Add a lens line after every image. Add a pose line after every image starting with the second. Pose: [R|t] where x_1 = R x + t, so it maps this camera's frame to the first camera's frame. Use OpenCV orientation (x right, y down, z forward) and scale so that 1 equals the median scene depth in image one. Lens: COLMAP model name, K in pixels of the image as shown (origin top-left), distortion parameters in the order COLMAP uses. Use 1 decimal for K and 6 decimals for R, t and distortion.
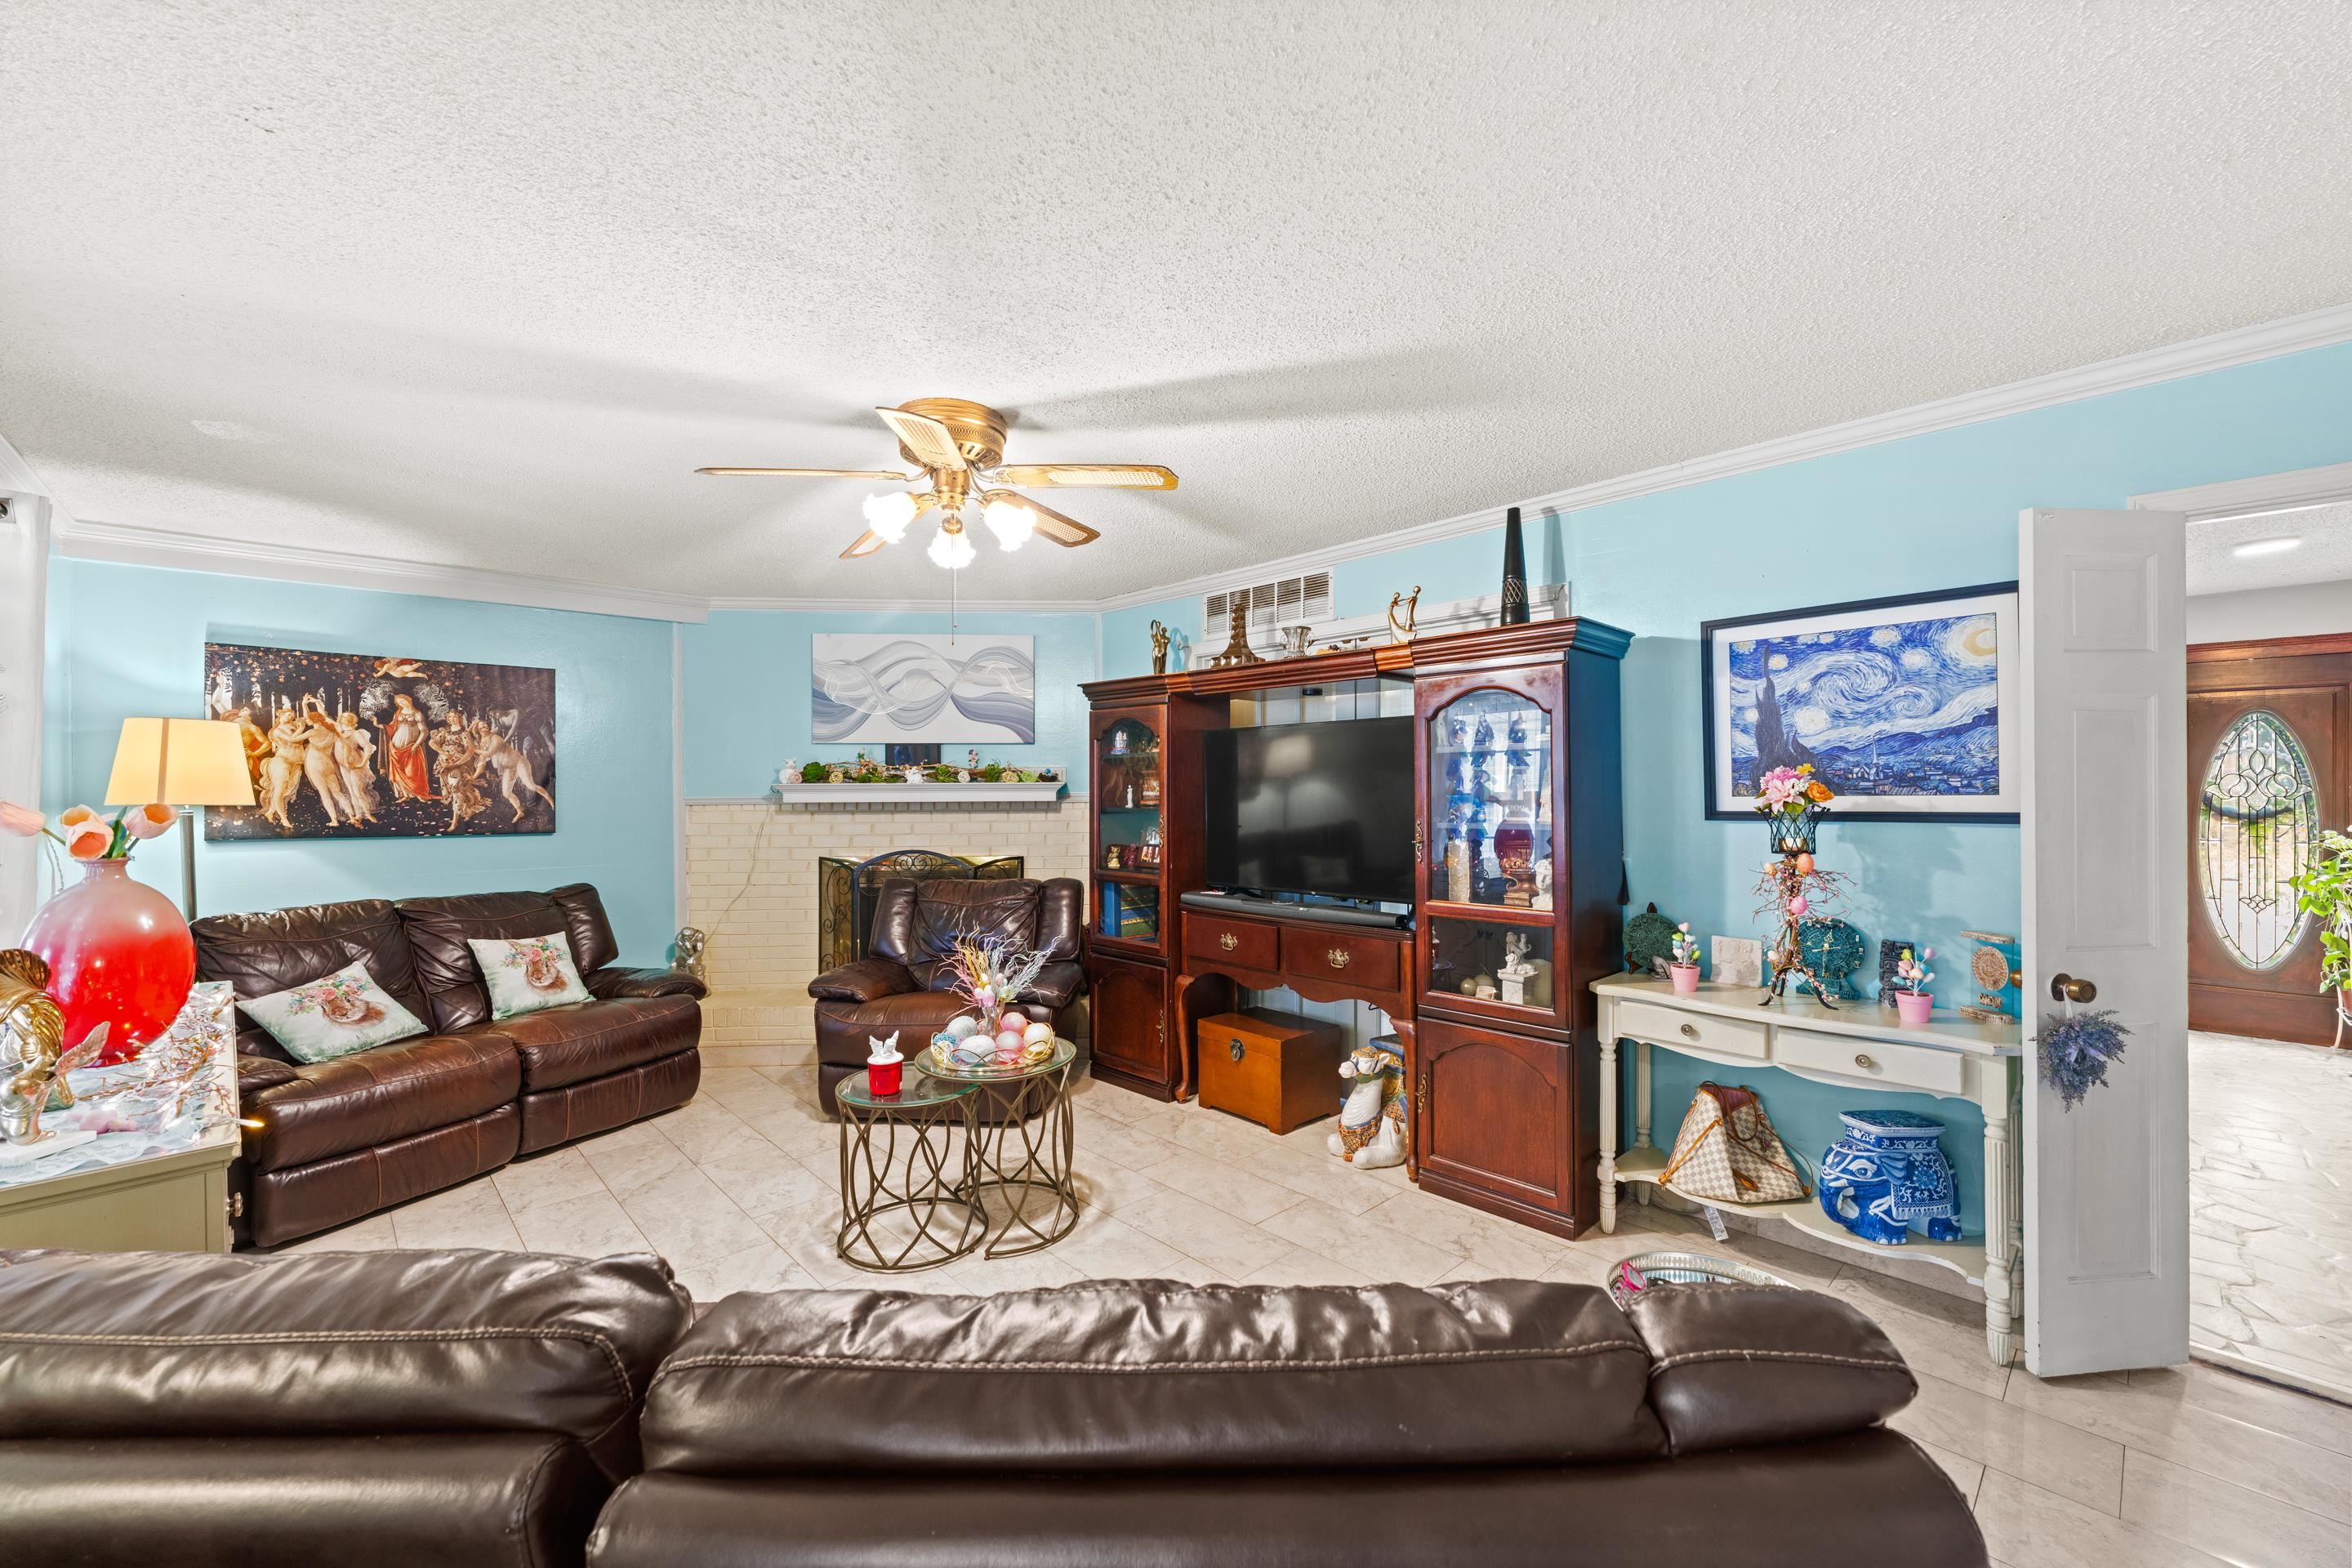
lens RADIAL K [[924.8, 0, 1176.0], [0, 924.8, 784.0], [0, 0, 1]] dist [0.000672, 0.000045]
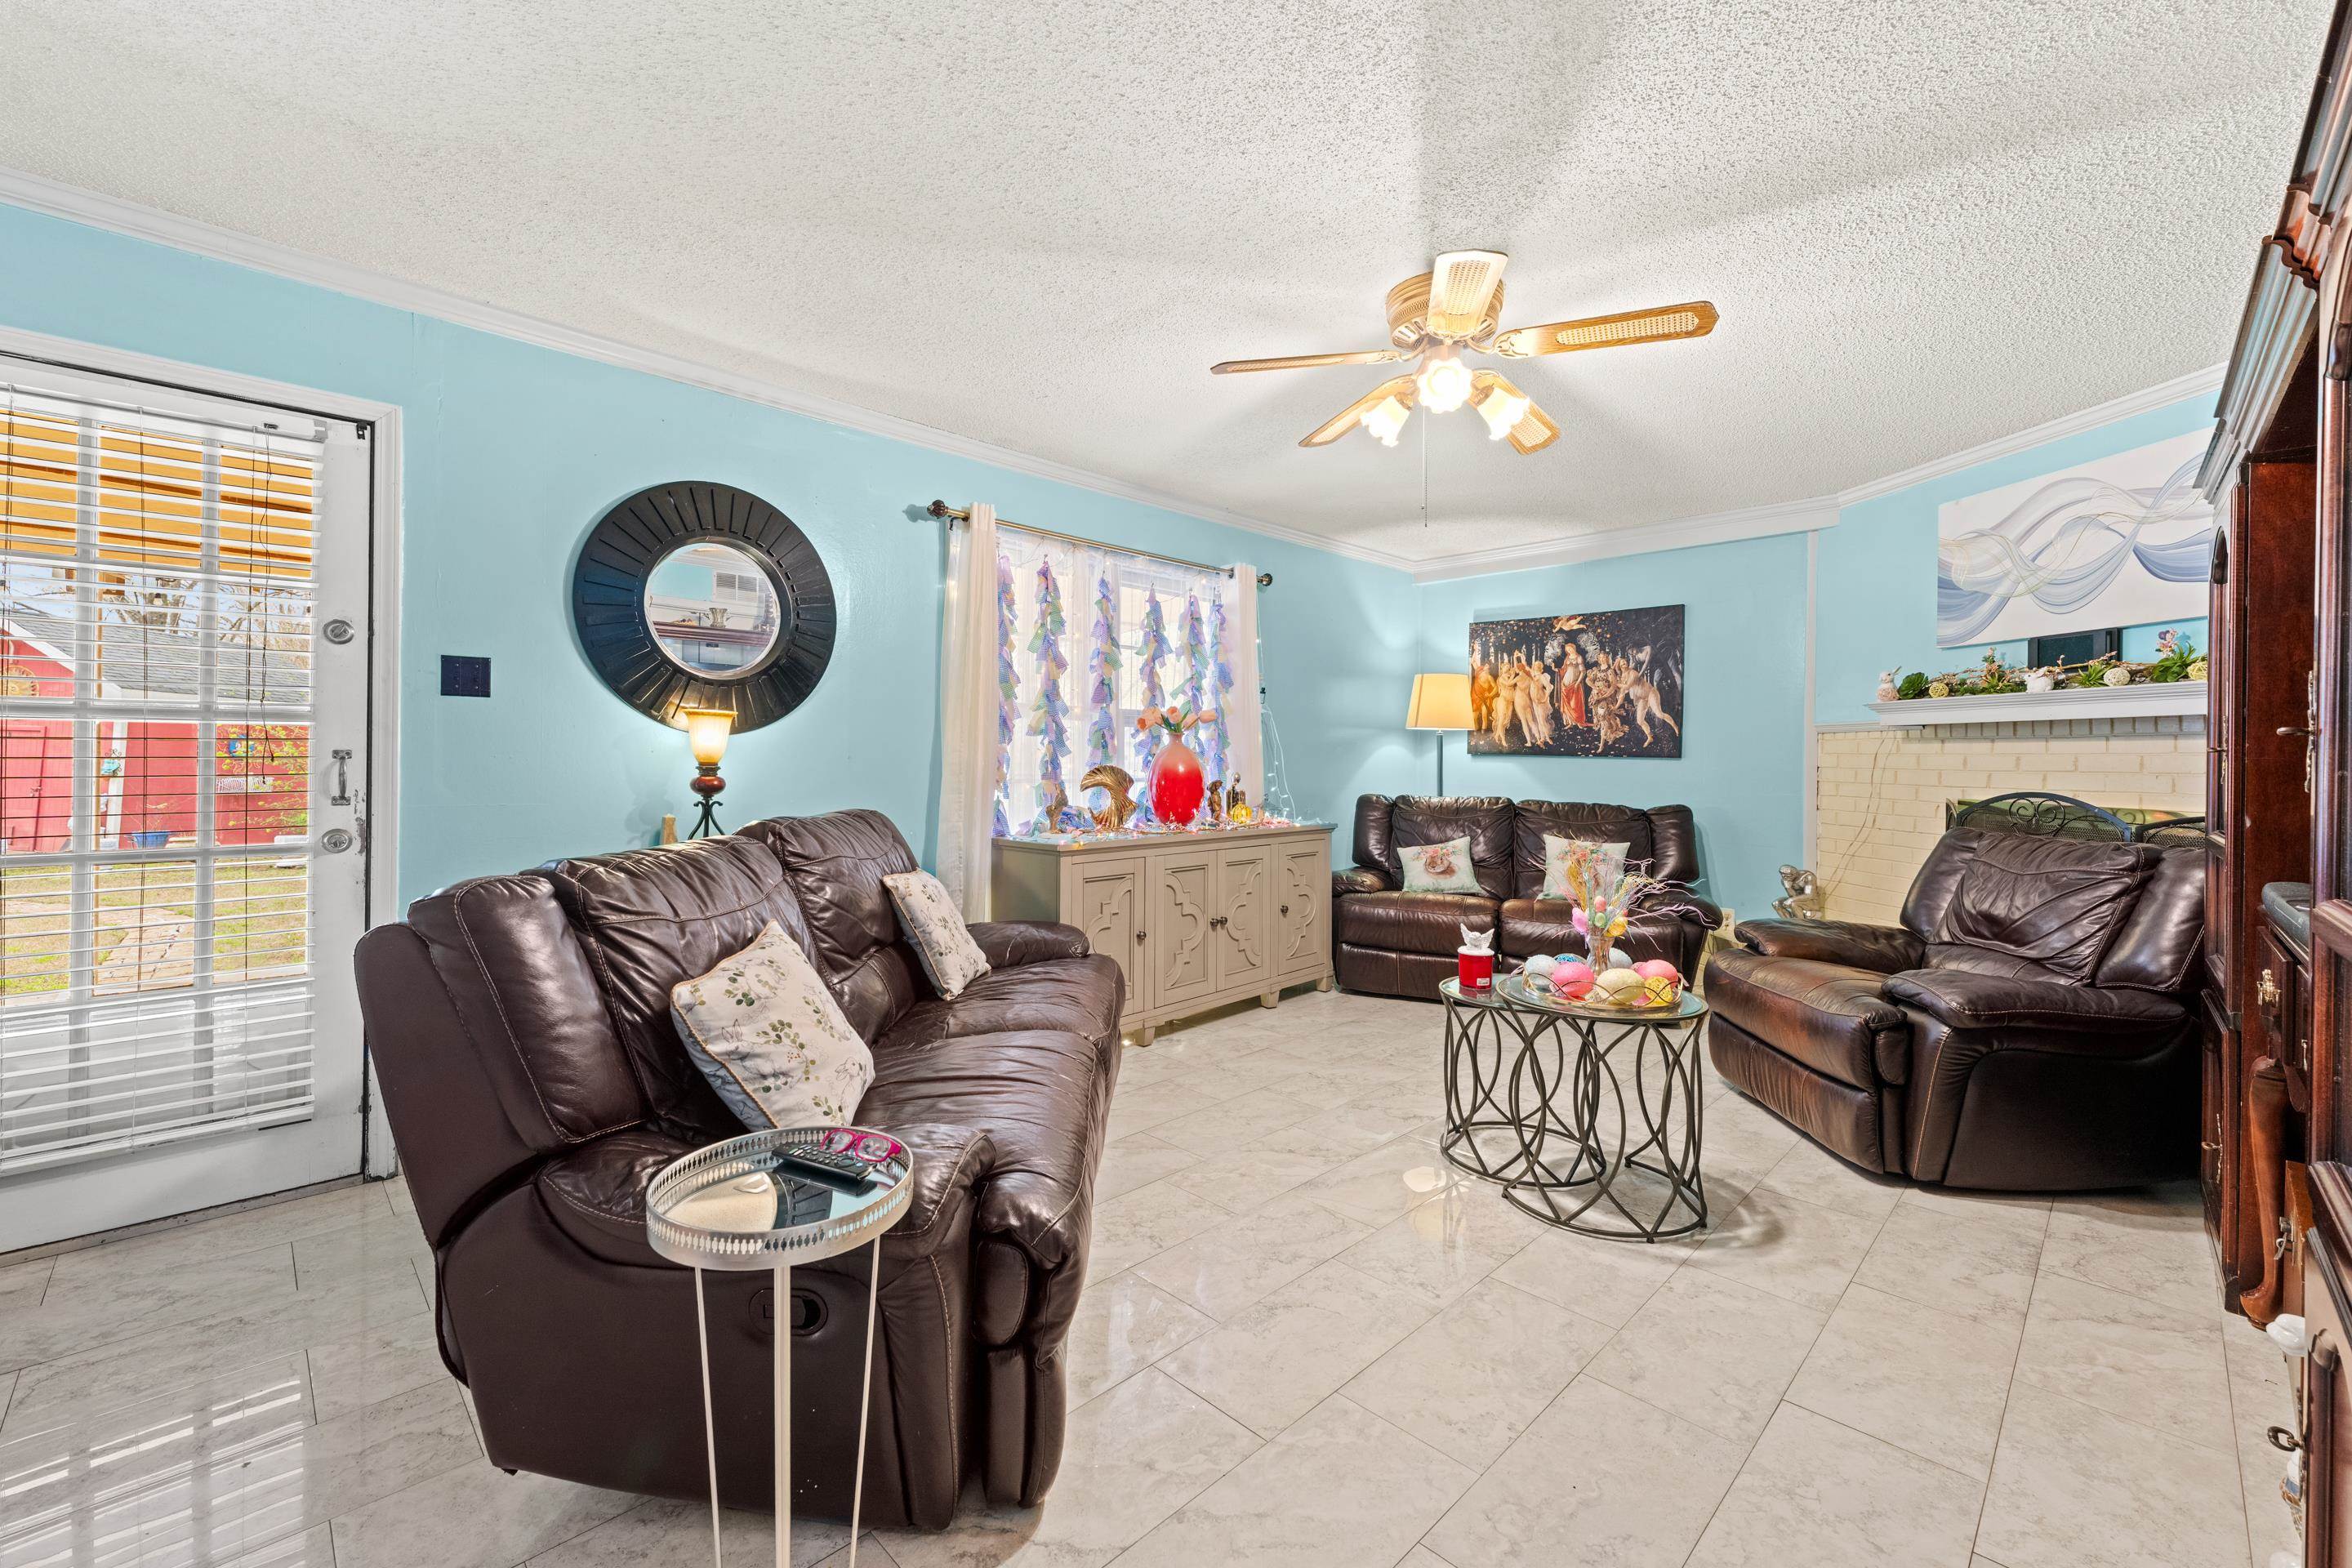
lens RADIAL K [[976.5, 0, 1173.1], [0, 976.5, 752.6], [0, 0, 1]] dist [0.000237, 0.000058]
pose [[0.025808, 0.002359, -0.999664, 0.466399], [-0.004251, 0.999988, 0.002250, 0.049770], [0.999658, 0.004192, 0.025818, 0.409839]]
